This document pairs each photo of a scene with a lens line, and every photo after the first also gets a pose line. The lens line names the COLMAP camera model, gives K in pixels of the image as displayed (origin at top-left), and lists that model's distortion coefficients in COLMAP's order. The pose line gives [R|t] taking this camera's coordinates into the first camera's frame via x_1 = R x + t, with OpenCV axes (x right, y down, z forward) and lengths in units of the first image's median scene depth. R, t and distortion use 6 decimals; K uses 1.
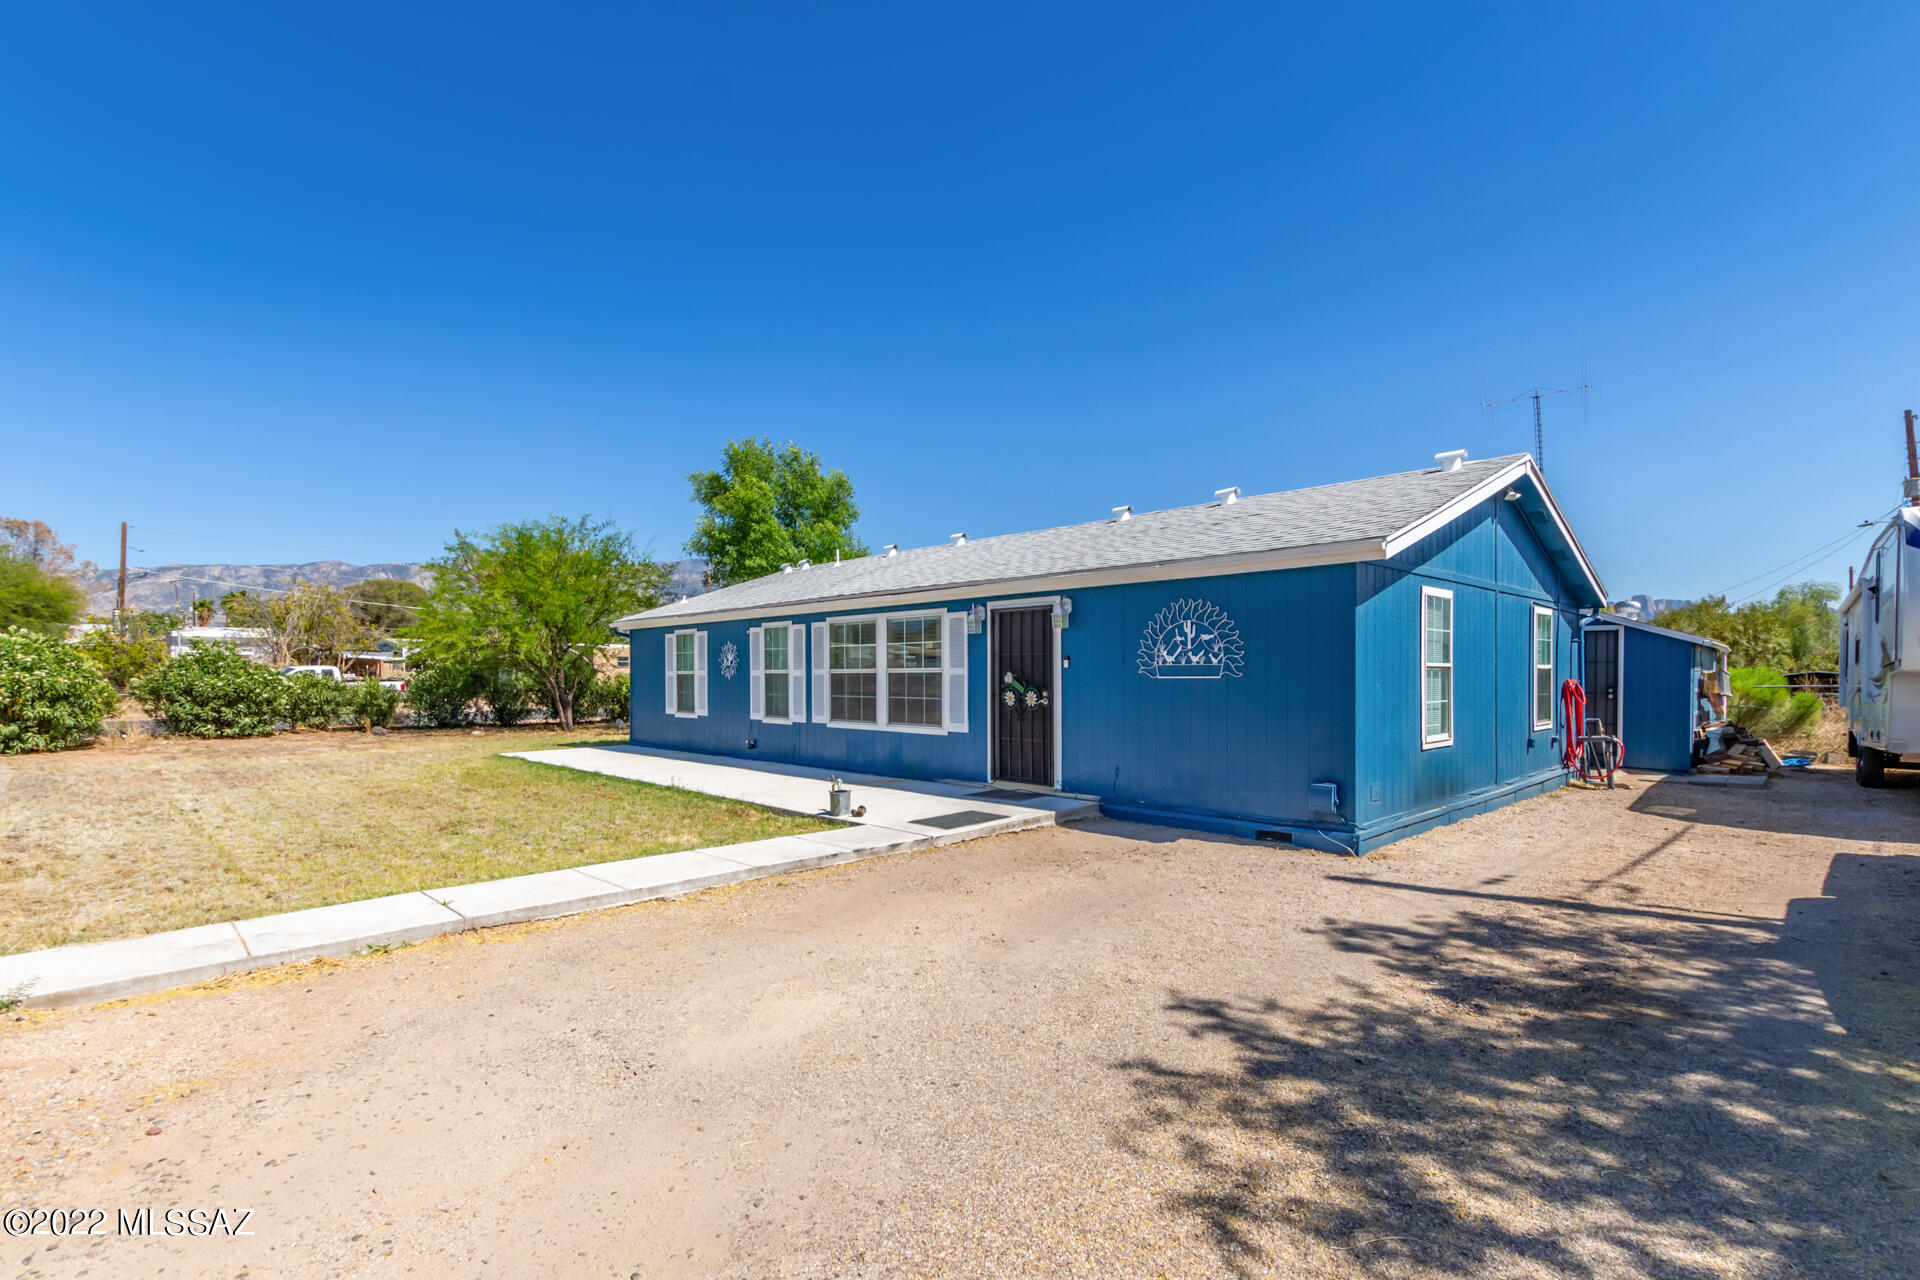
lens RADIAL K [[897.2, 0, 964.4], [0, 897.2, 660.5], [0, 0, 1]] dist [0.003439, 0.000144]
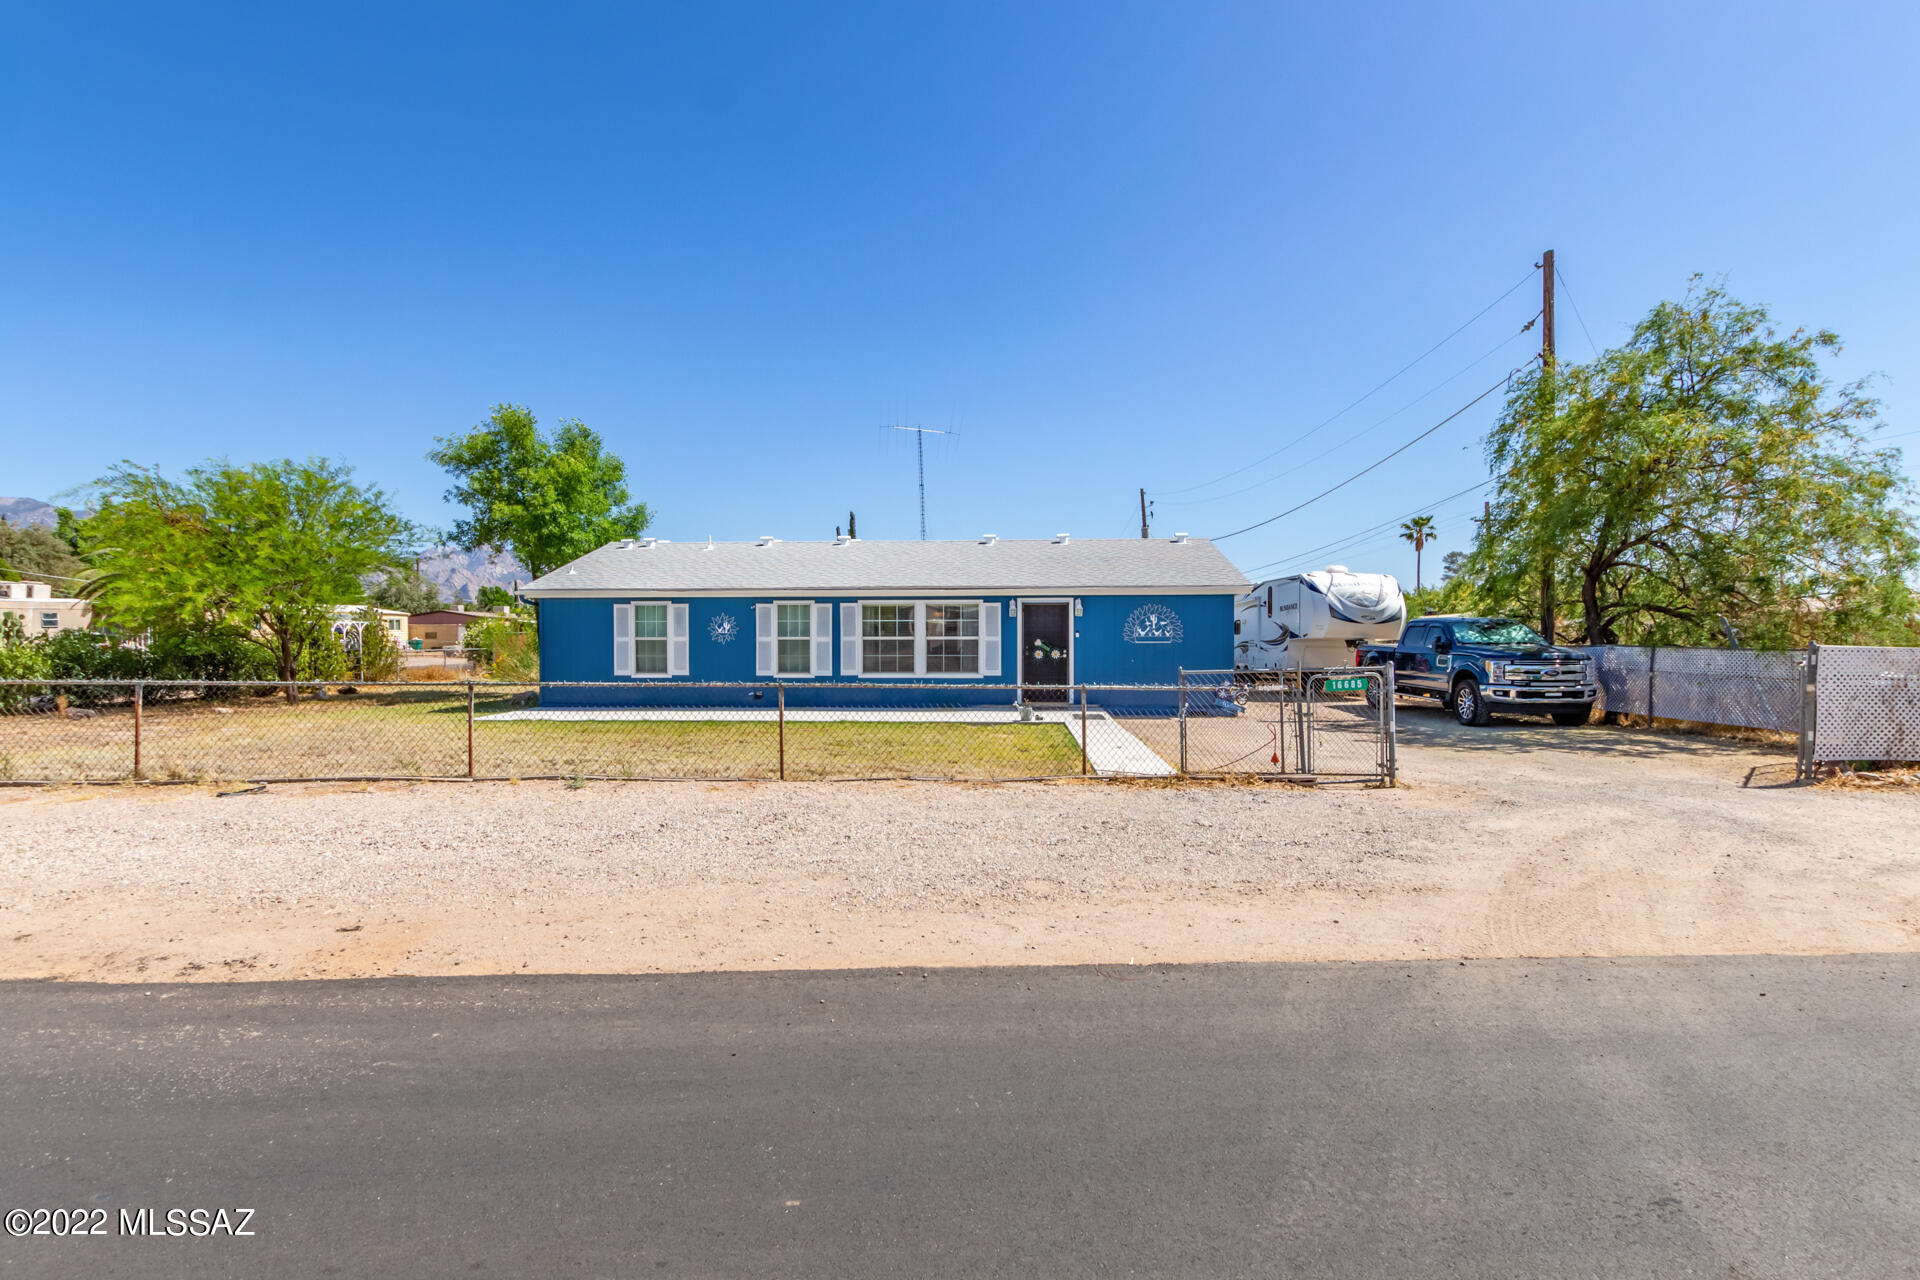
lens RADIAL K [[887.0, 0, 966.2], [0, 887.0, 646.5], [0, 0, 1]] dist [0.007353, 0.000164]
pose [[0.741619, -0.006669, 0.670788, -1.024209], [-0.011291, 0.999685, 0.022421, -0.008793], [-0.670726, -0.024202, 0.741310, -0.162358]]
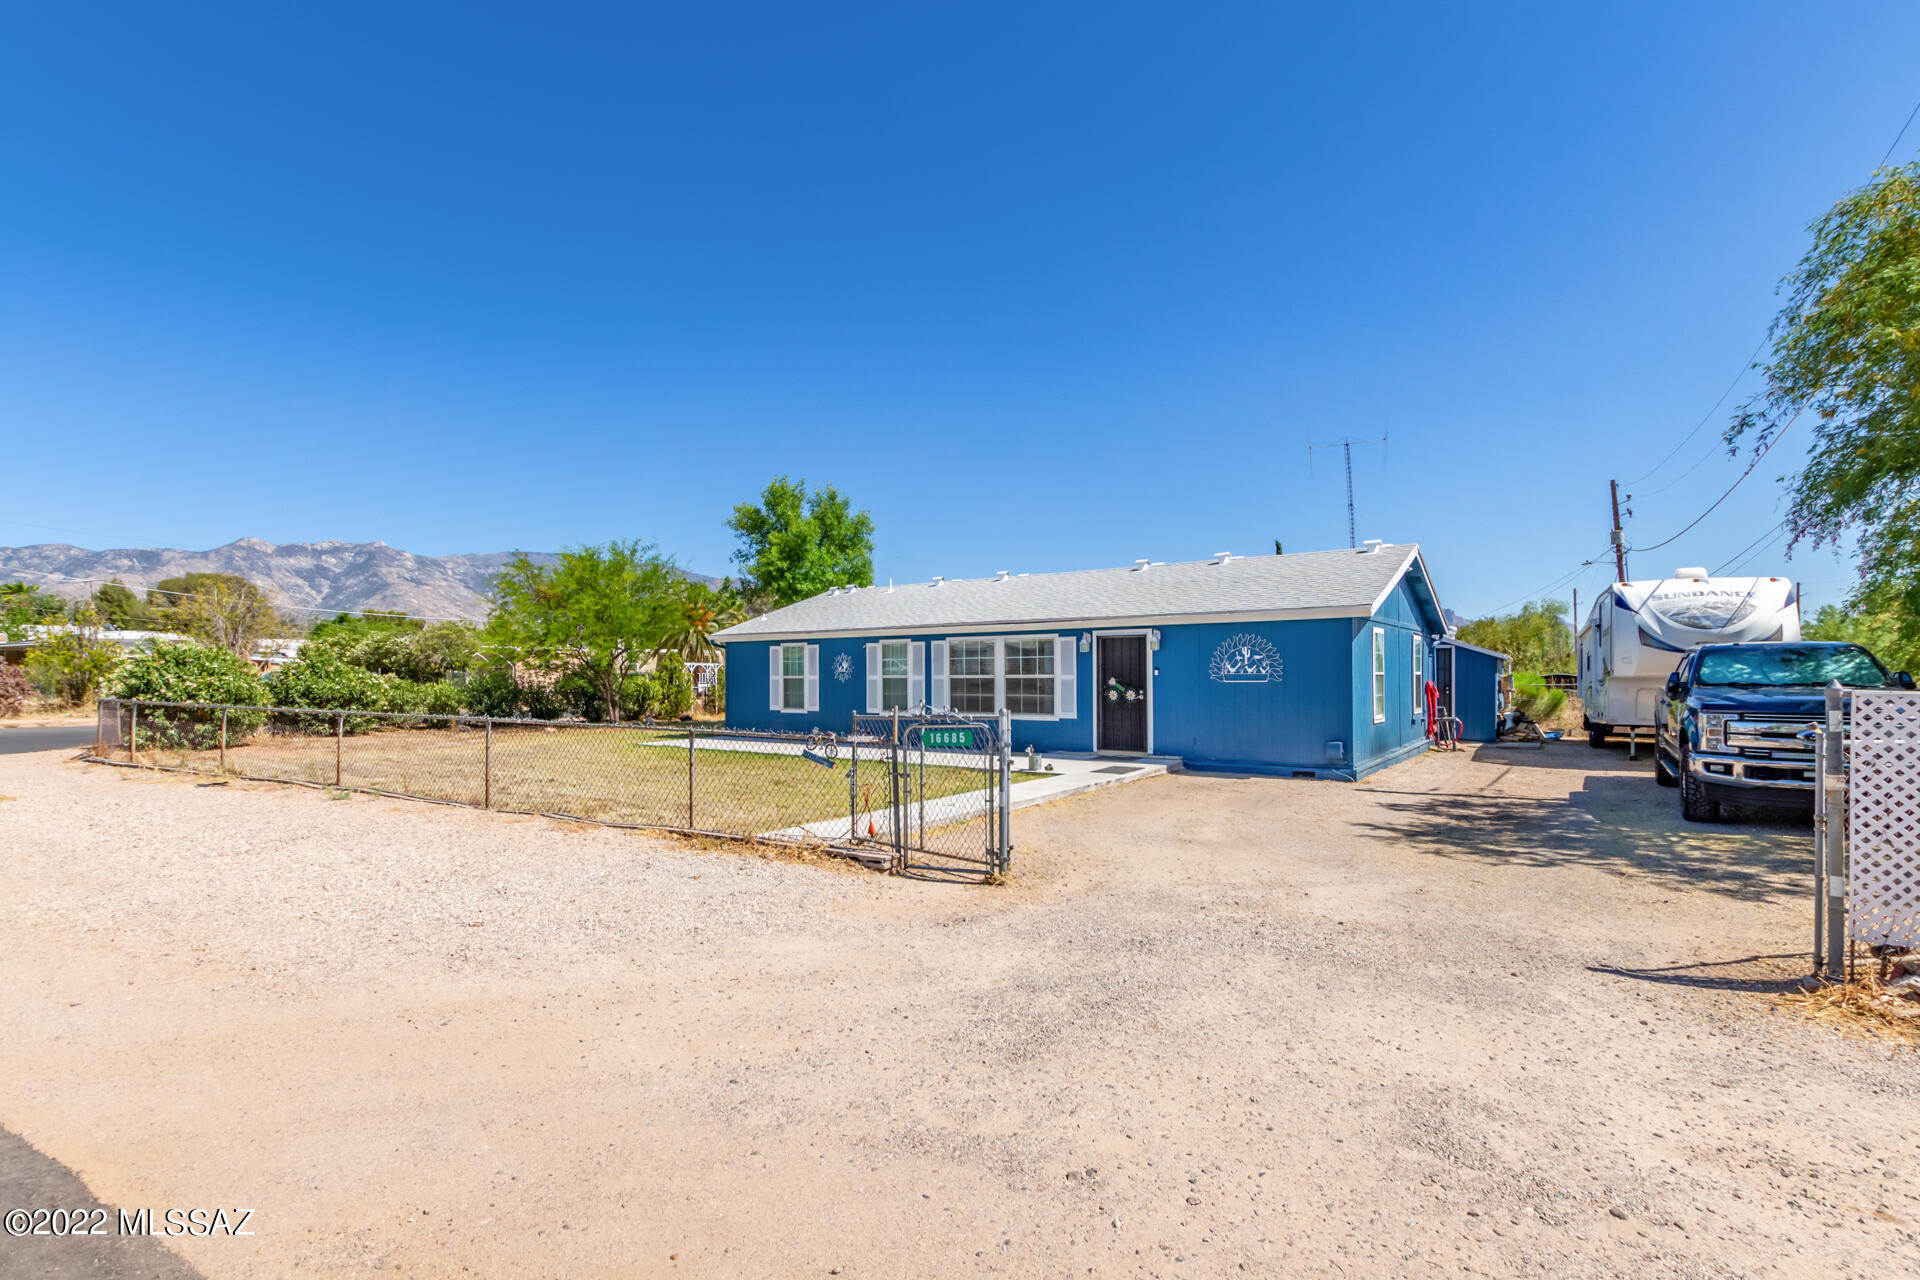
lens RADIAL K [[887.0, 0, 966.2], [0, 887.0, 646.5], [0, 0, 1]] dist [0.007353, 0.000164]
pose [[0.983775, 0.004363, 0.179351, -0.389606], [-0.001505, 0.999870, -0.016069, -0.012994], [-0.179398, 0.015539, 0.983654, -0.365545]]
